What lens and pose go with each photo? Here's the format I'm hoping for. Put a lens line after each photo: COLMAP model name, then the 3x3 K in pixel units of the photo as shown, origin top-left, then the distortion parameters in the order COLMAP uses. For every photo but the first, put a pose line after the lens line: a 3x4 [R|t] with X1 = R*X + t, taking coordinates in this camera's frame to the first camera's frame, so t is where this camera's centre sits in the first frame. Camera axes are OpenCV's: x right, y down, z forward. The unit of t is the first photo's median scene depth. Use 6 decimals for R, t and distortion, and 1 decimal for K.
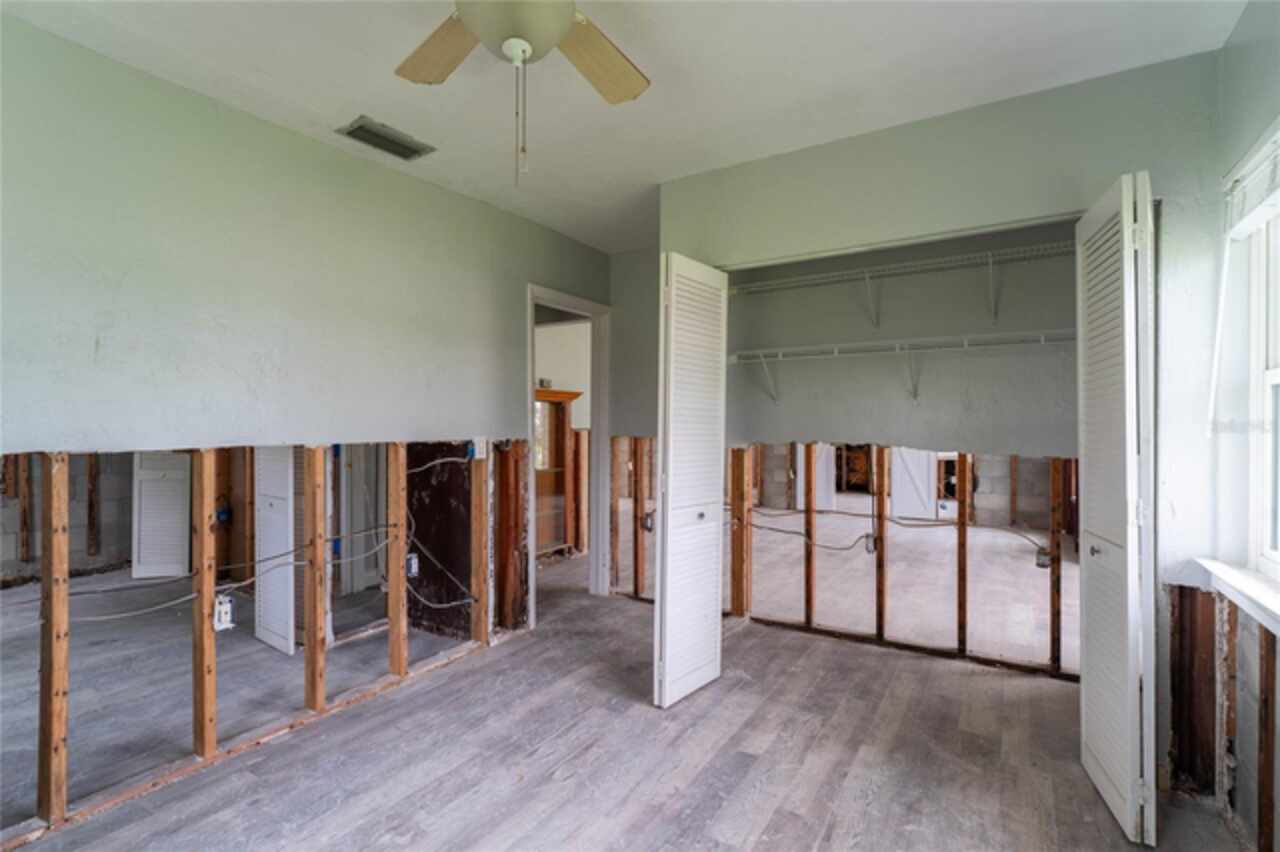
lens RADIAL K [[598.0, 0, 638.0], [0, 598.0, 427.2], [0, 0, 1]] dist [0.001673, 0.000130]
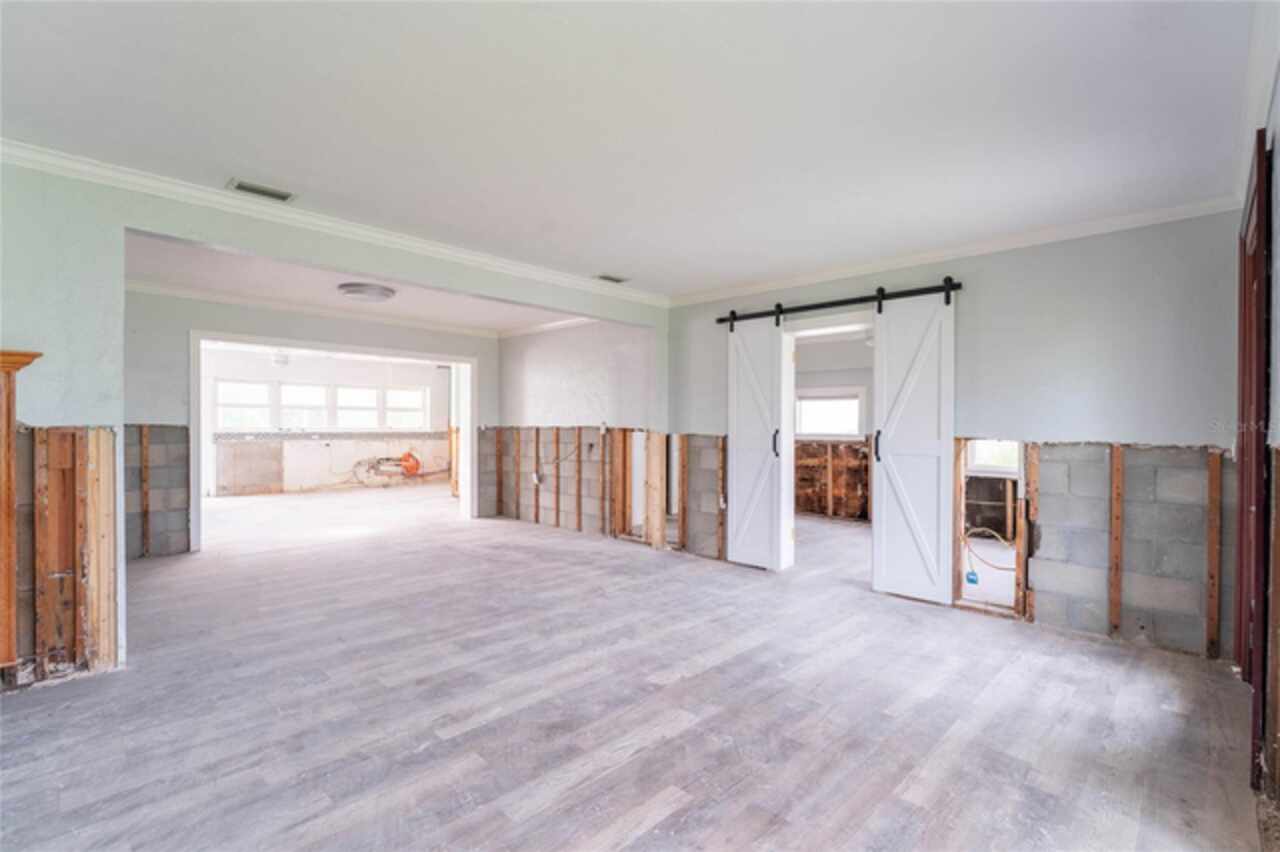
lens RADIAL K [[598.0, 0, 642.6], [0, 598.0, 425.6], [0, 0, 1]] dist [0.001673, 0.000130]
pose [[0.976388, 0.004823, -0.215970, 0.343389], [-0.003924, 0.999982, 0.004593, -0.002051], [0.215988, -0.003637, 0.976389, 0.431200]]
